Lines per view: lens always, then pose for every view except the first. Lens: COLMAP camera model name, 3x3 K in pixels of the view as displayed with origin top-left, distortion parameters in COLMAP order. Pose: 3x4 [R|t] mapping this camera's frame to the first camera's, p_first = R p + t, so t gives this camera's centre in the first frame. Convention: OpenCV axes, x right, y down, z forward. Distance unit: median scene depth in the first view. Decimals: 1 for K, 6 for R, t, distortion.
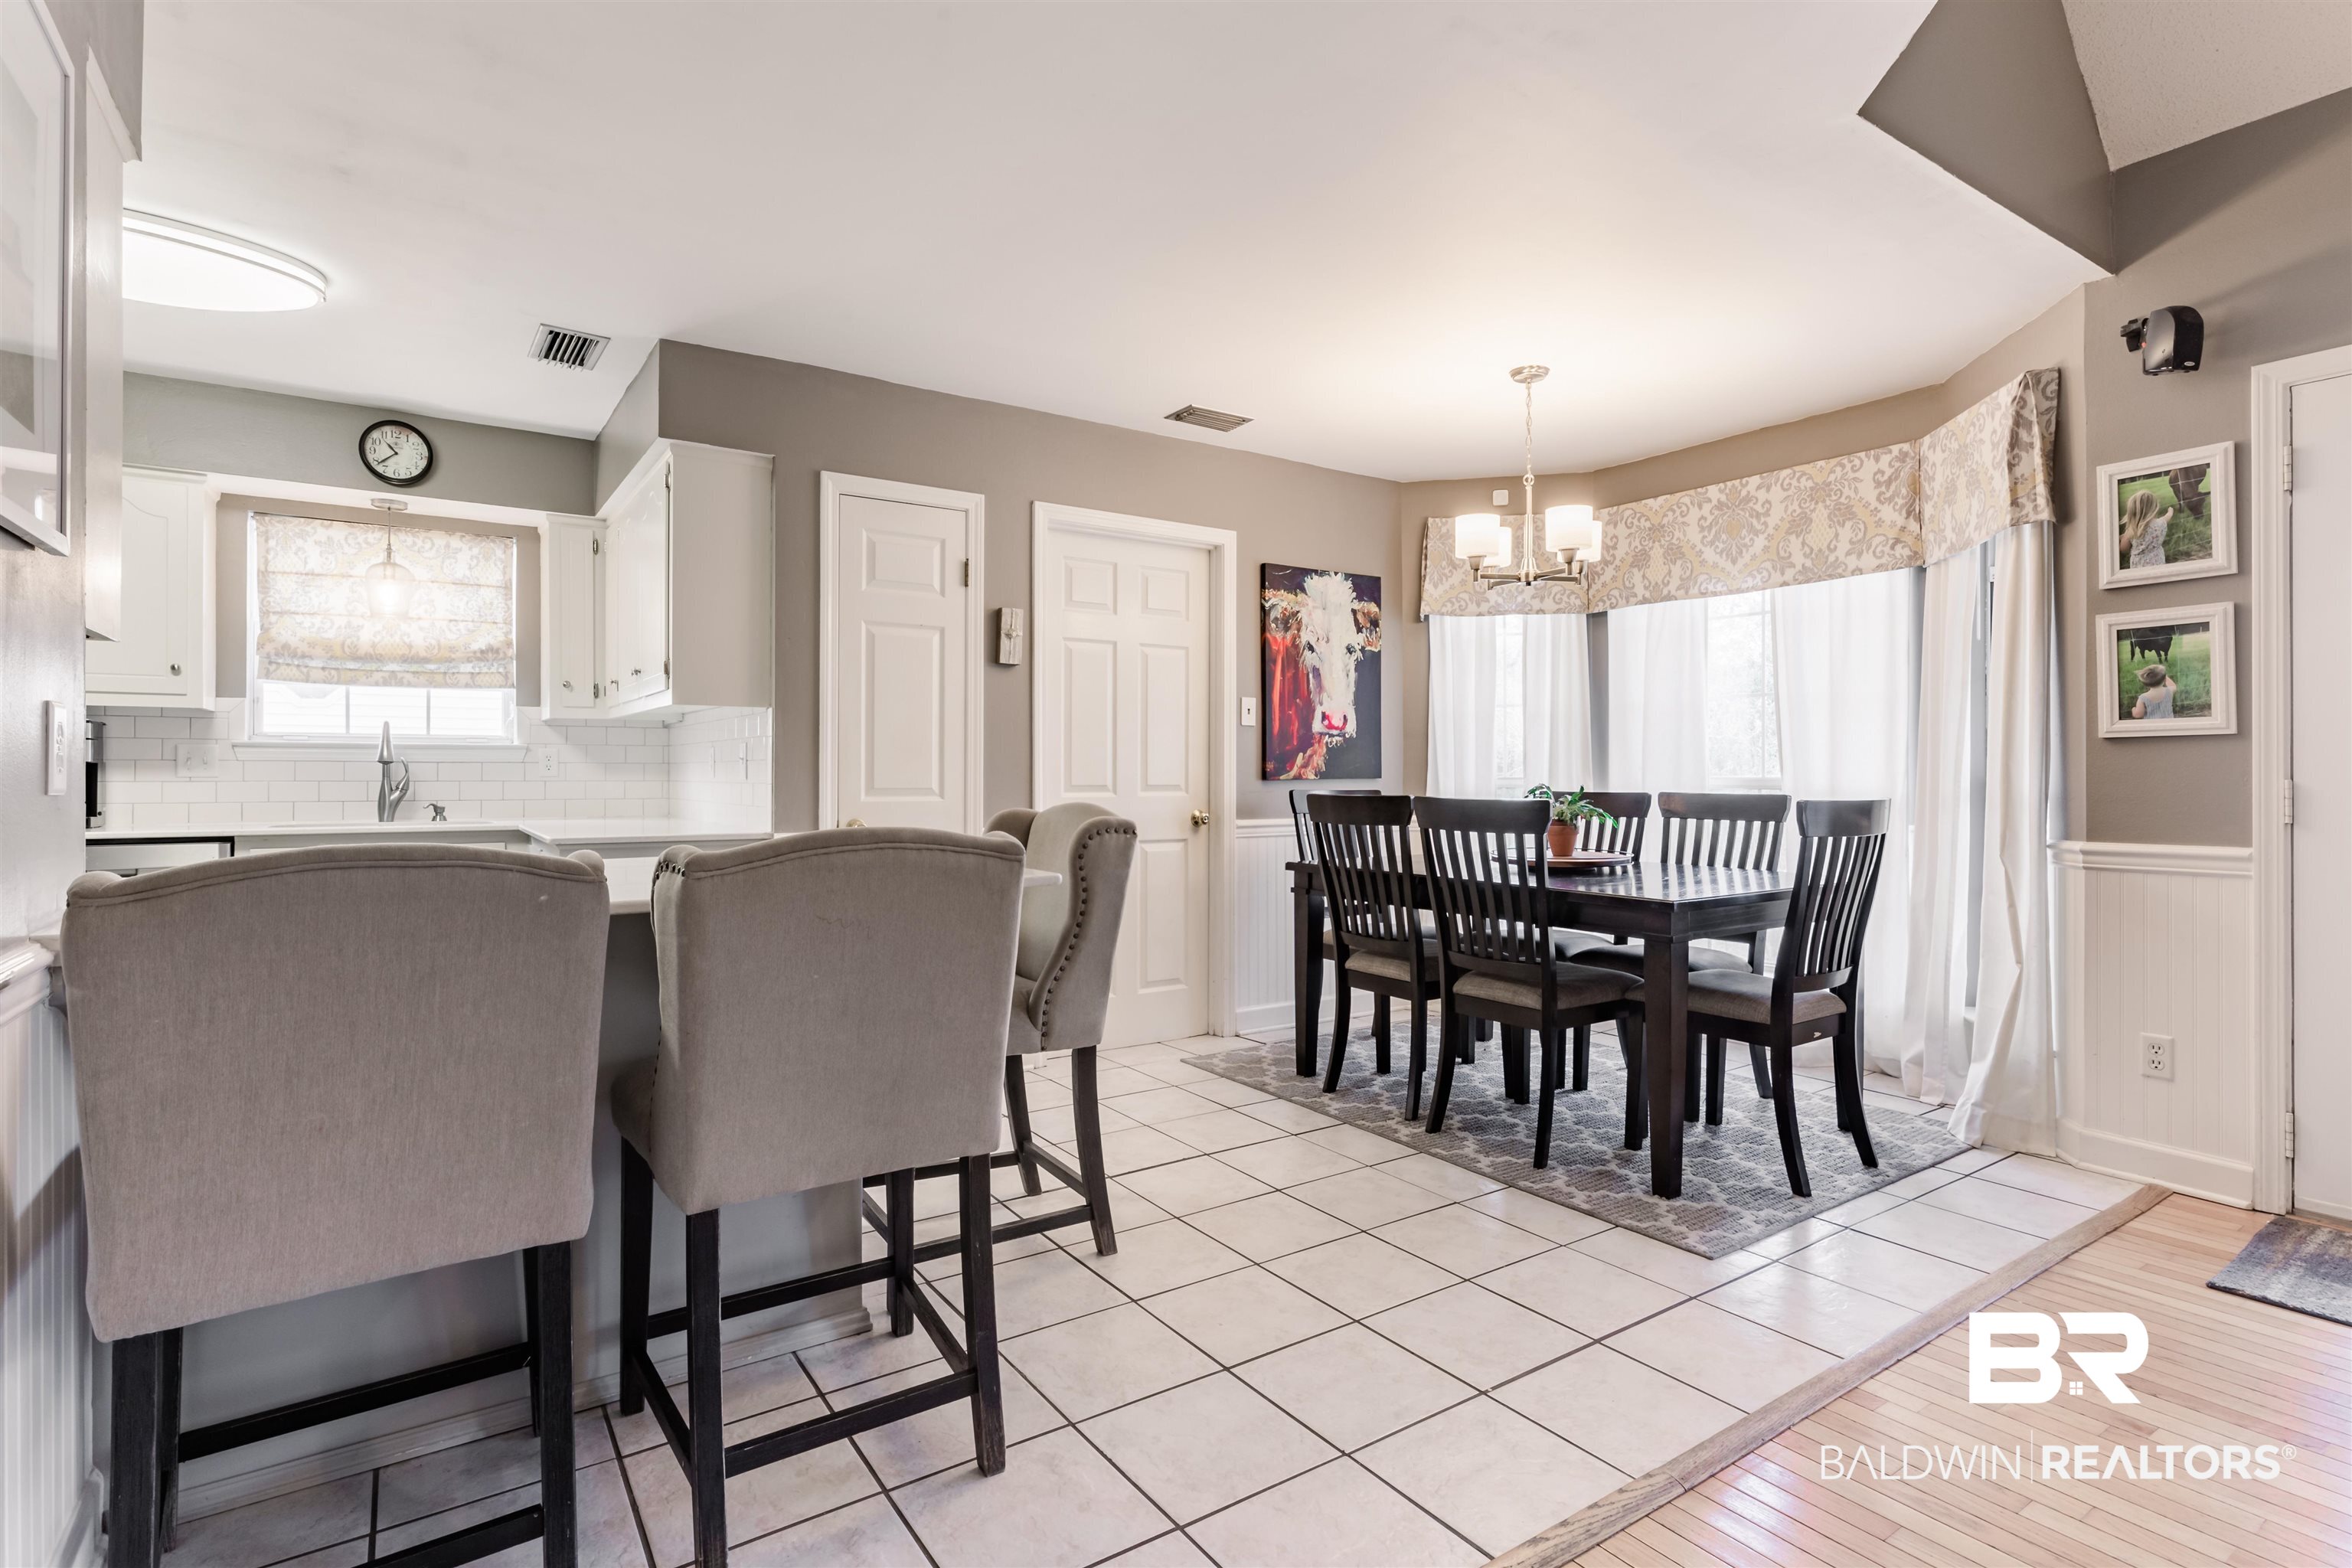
lens RADIAL K [[1144.7, 0, 1178.4], [0, 1144.7, 774.8], [0, 0, 1]] dist [-0.002503, -0.000480]
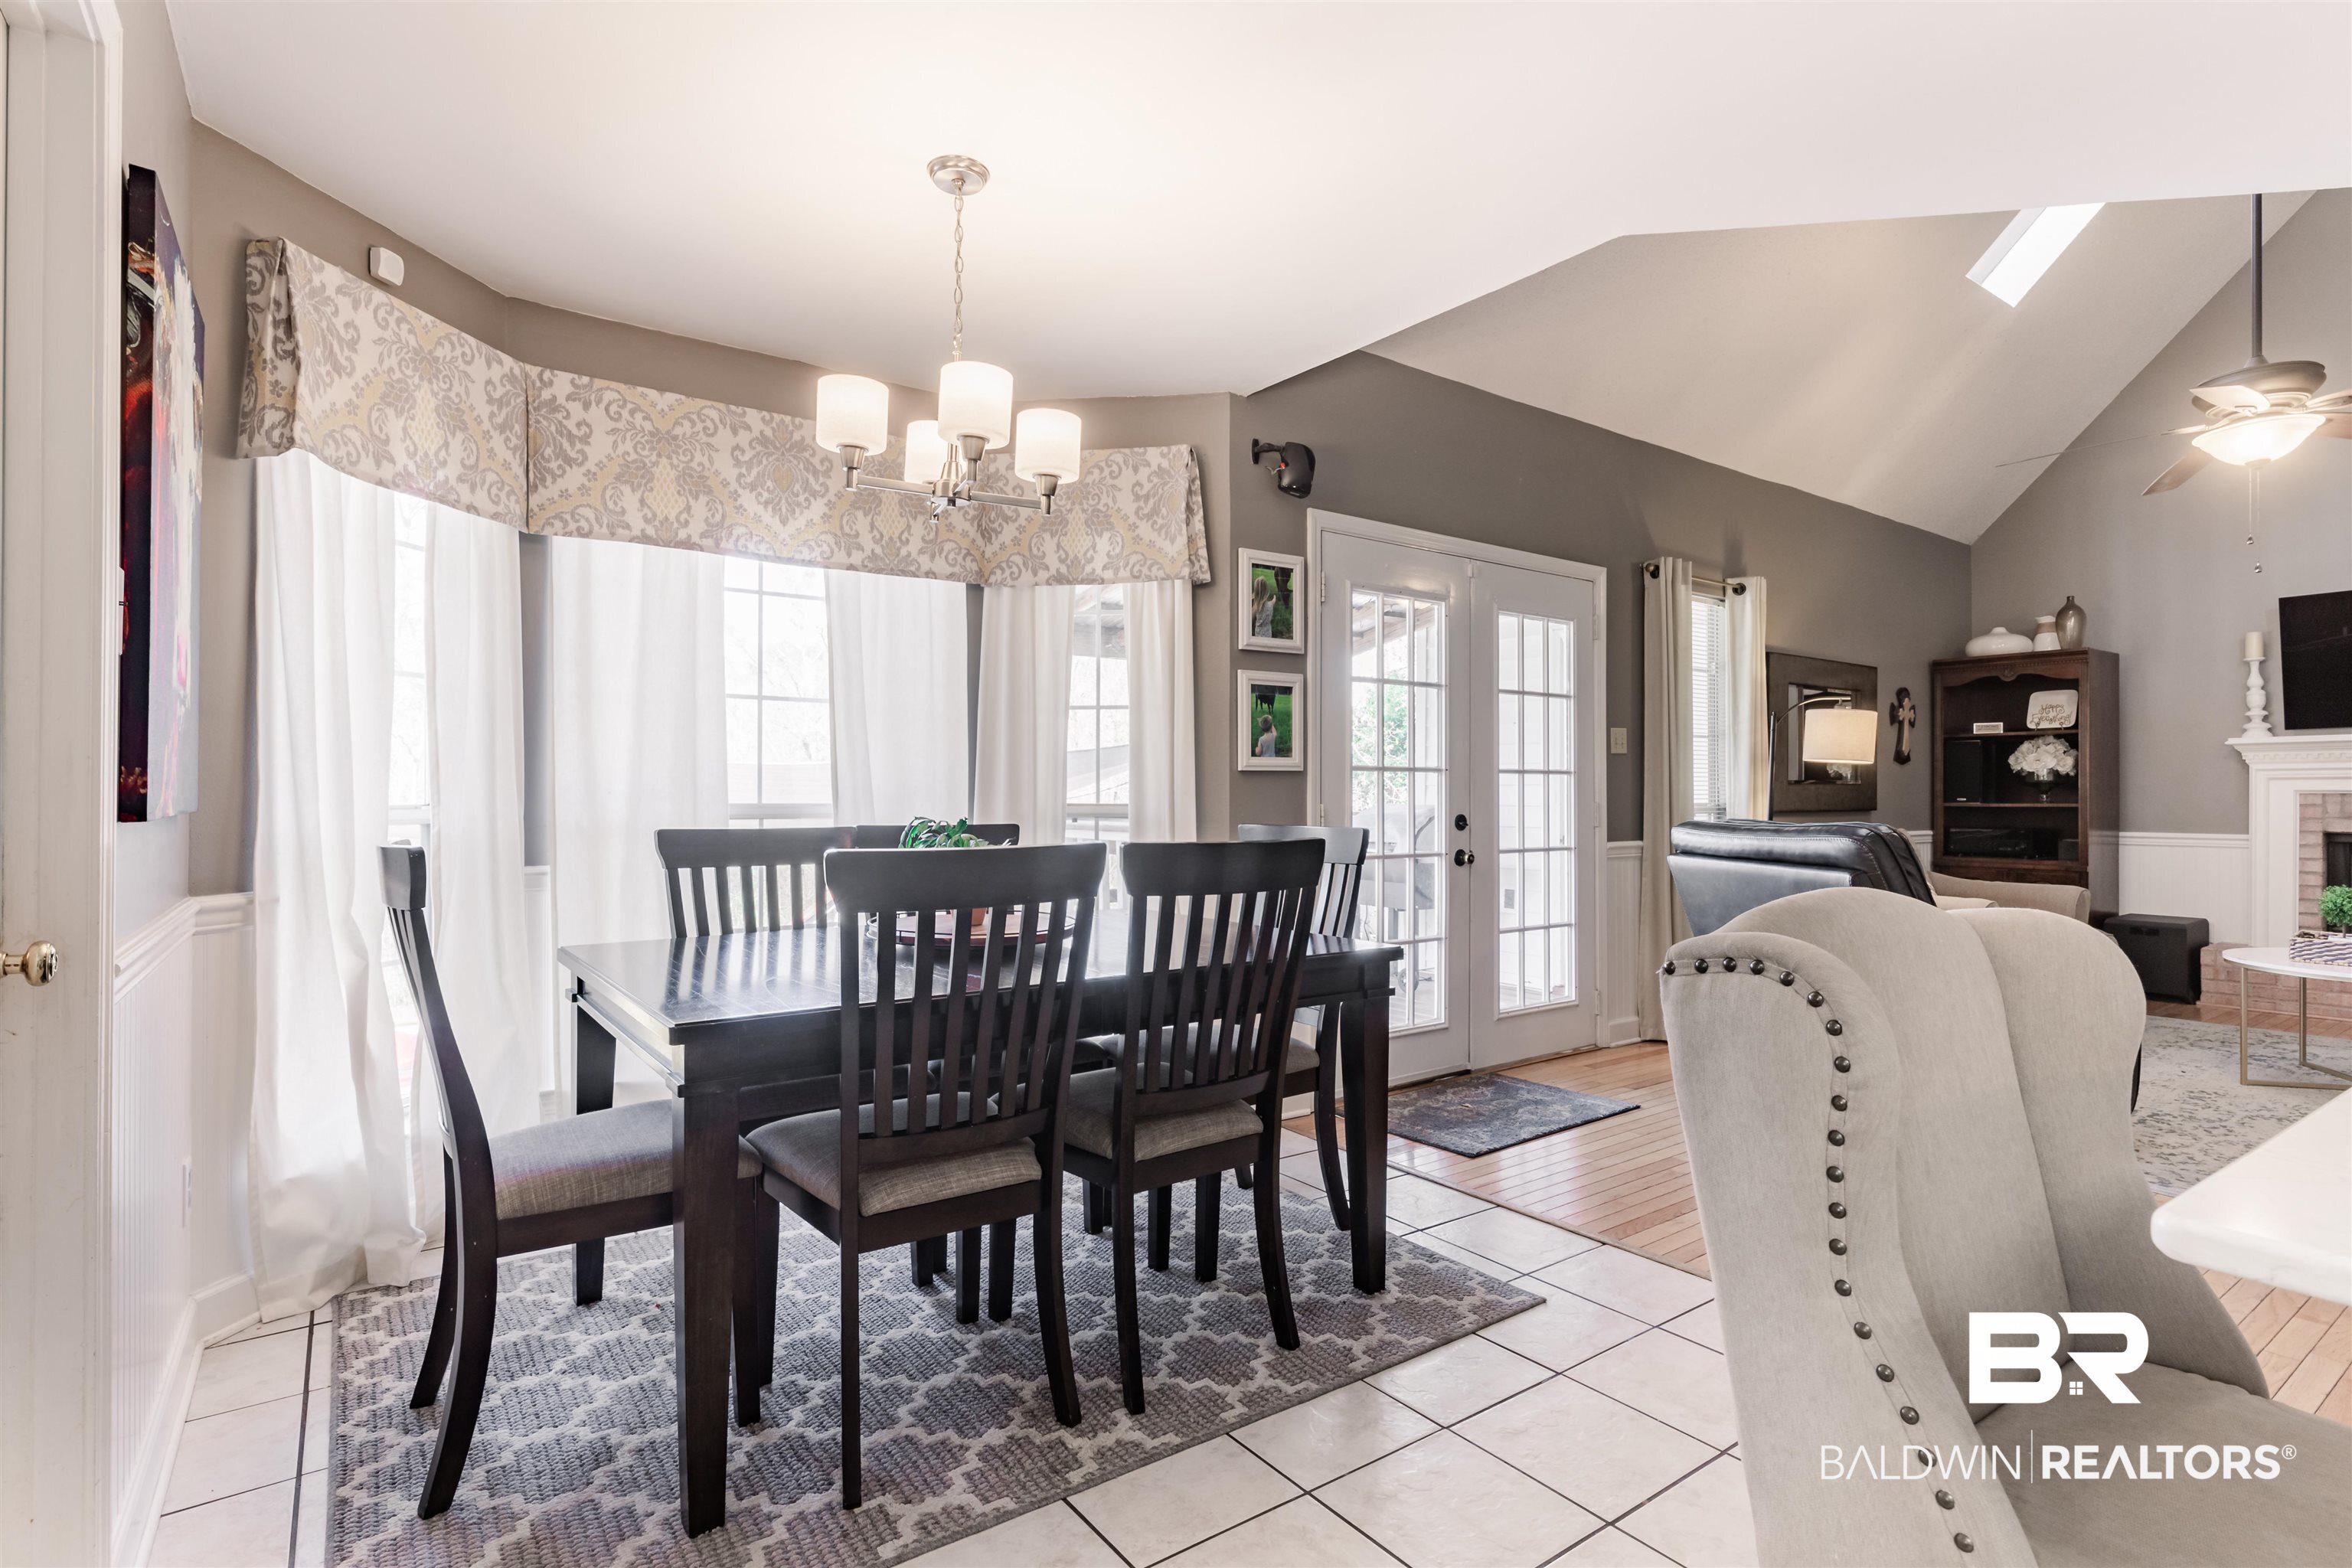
lens RADIAL K [[1152.2, 0, 1176.7], [0, 1152.2, 787.7], [0, 0, 1]] dist [-0.001189, -0.000070]
pose [[-0.031850, 0.007971, 0.999461, -0.311938], [-0.000422, 0.999968, -0.007988, -0.003223], [-0.999493, -0.000676, -0.031845, 0.827973]]
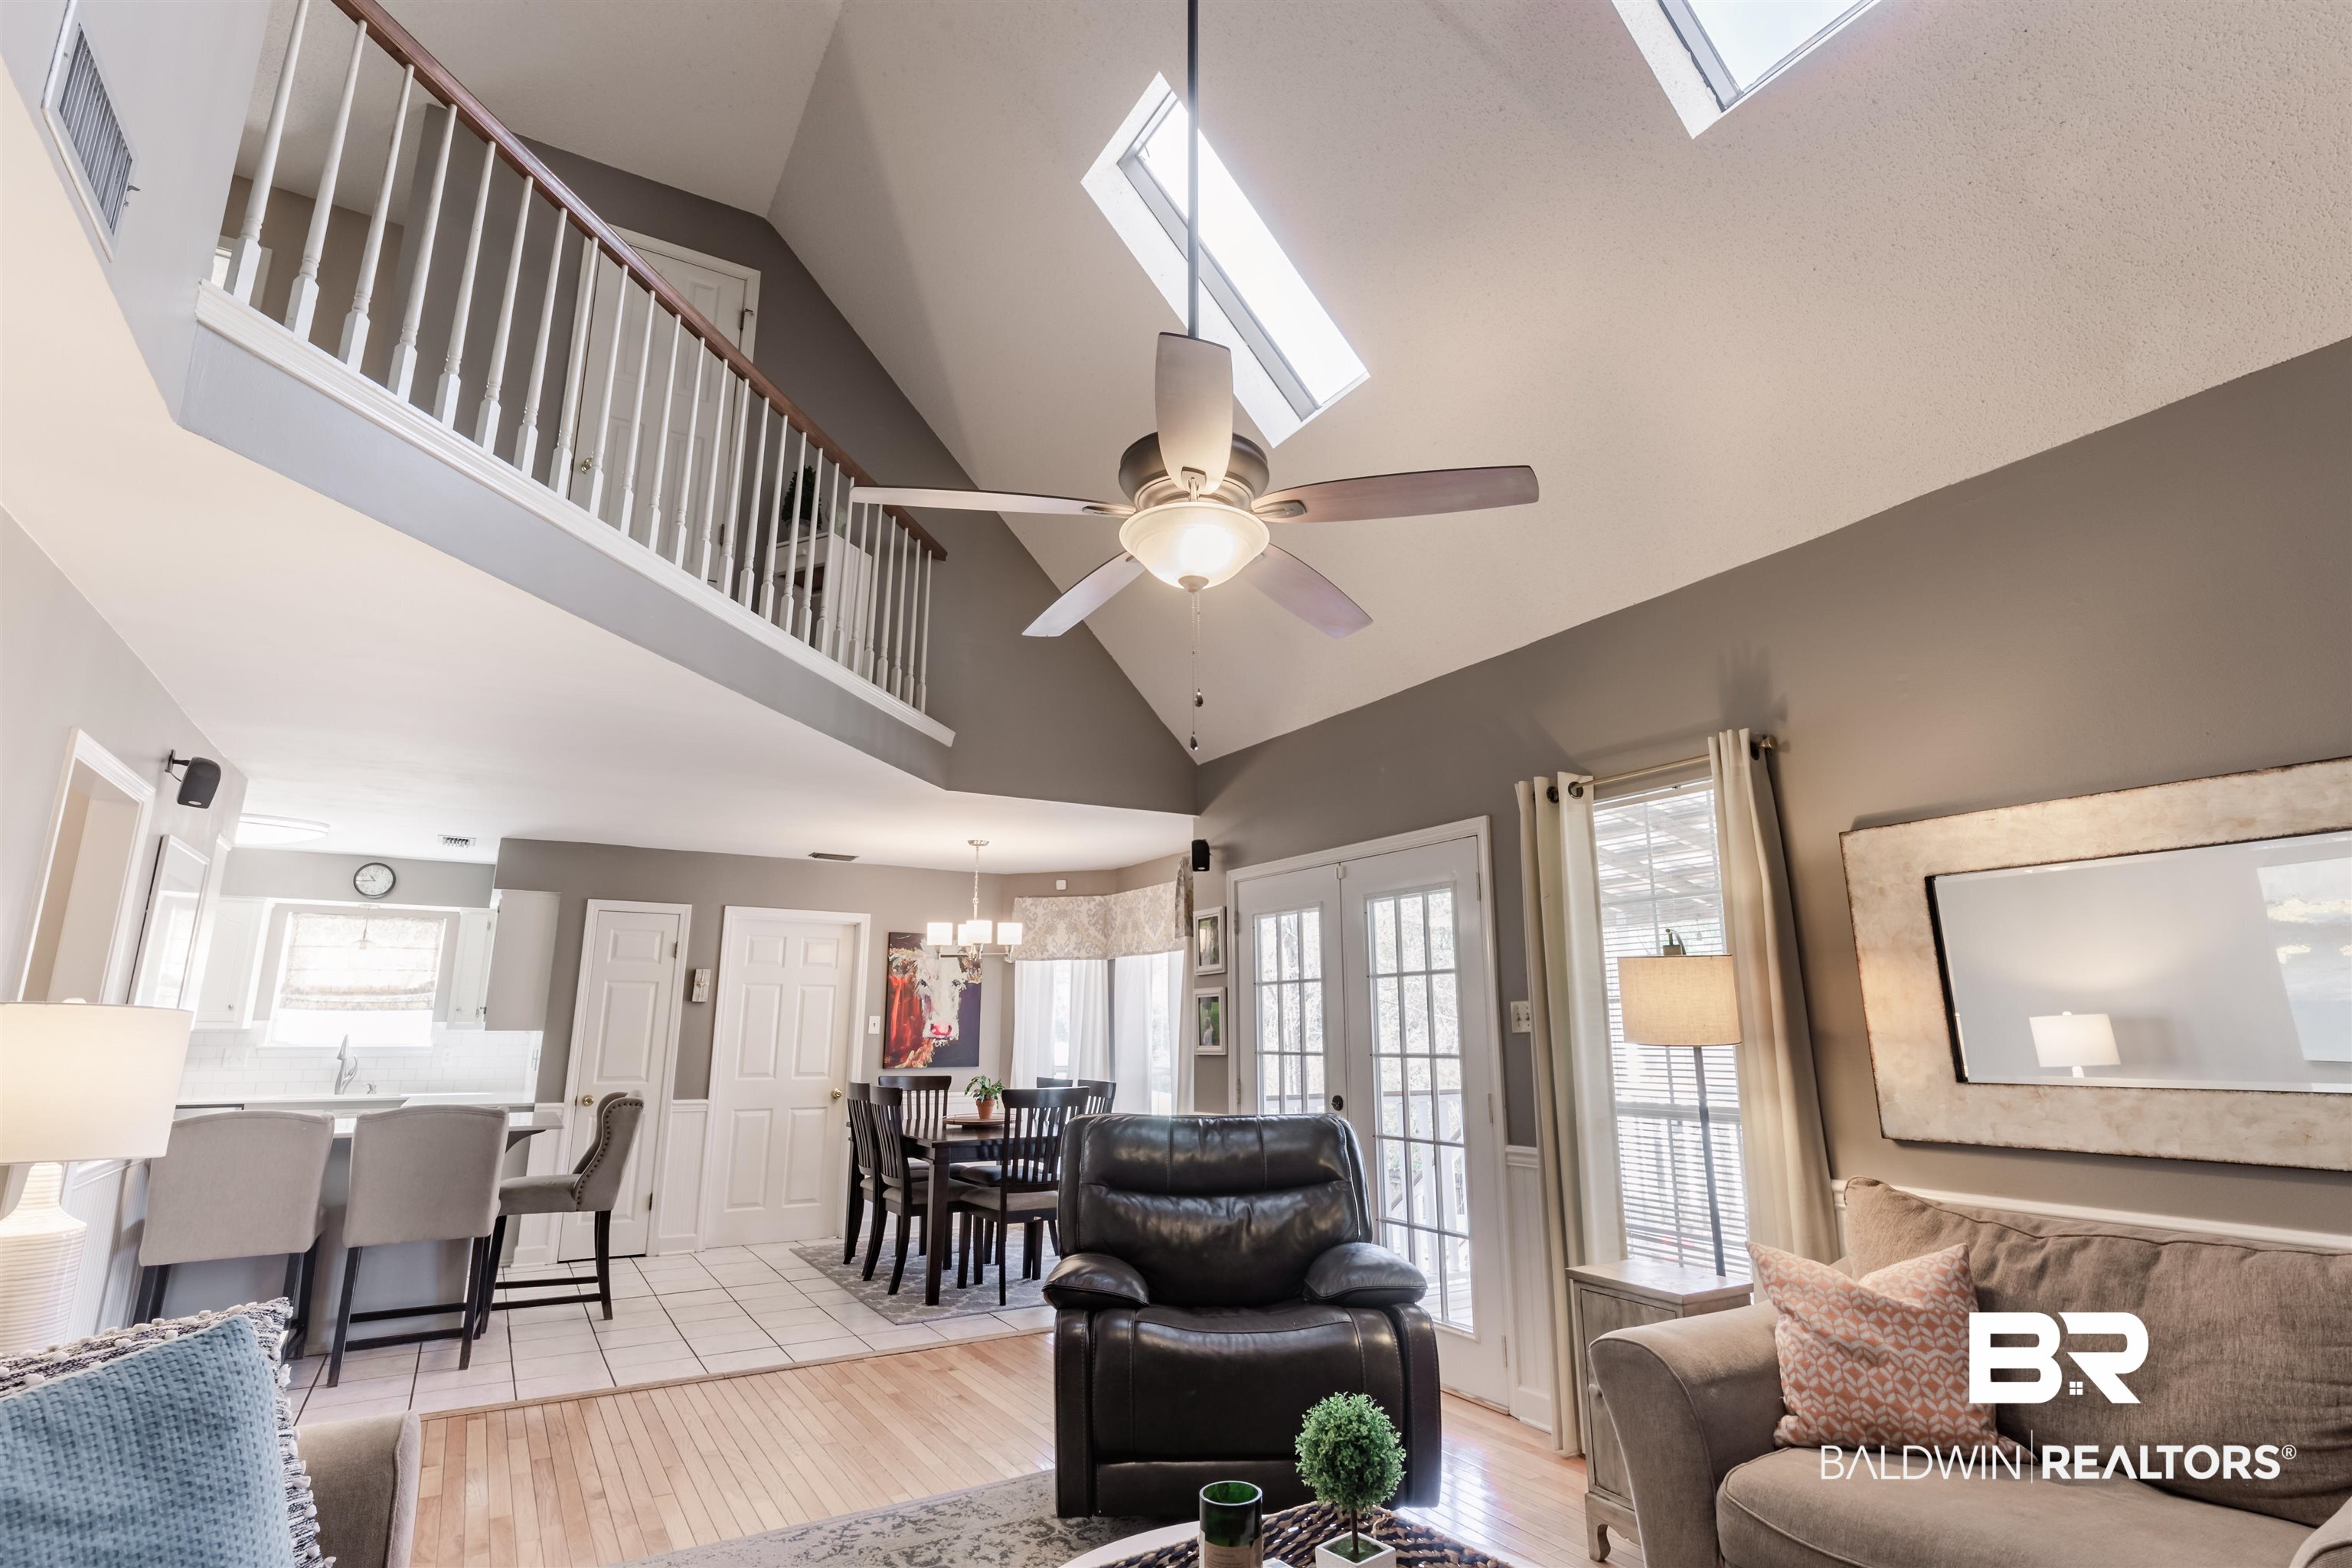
lens RADIAL K [[1129.1, 0, 1188.2], [0, 1129.1, 793.4], [0, 0, 1]] dist [-0.001933, 0.000087]
pose [[0.999070, -0.007931, -0.042385, 0.656512], [-0.001143, 0.977722, -0.209902, -0.047078], [0.043106, 0.209755, 0.976803, -0.688455]]
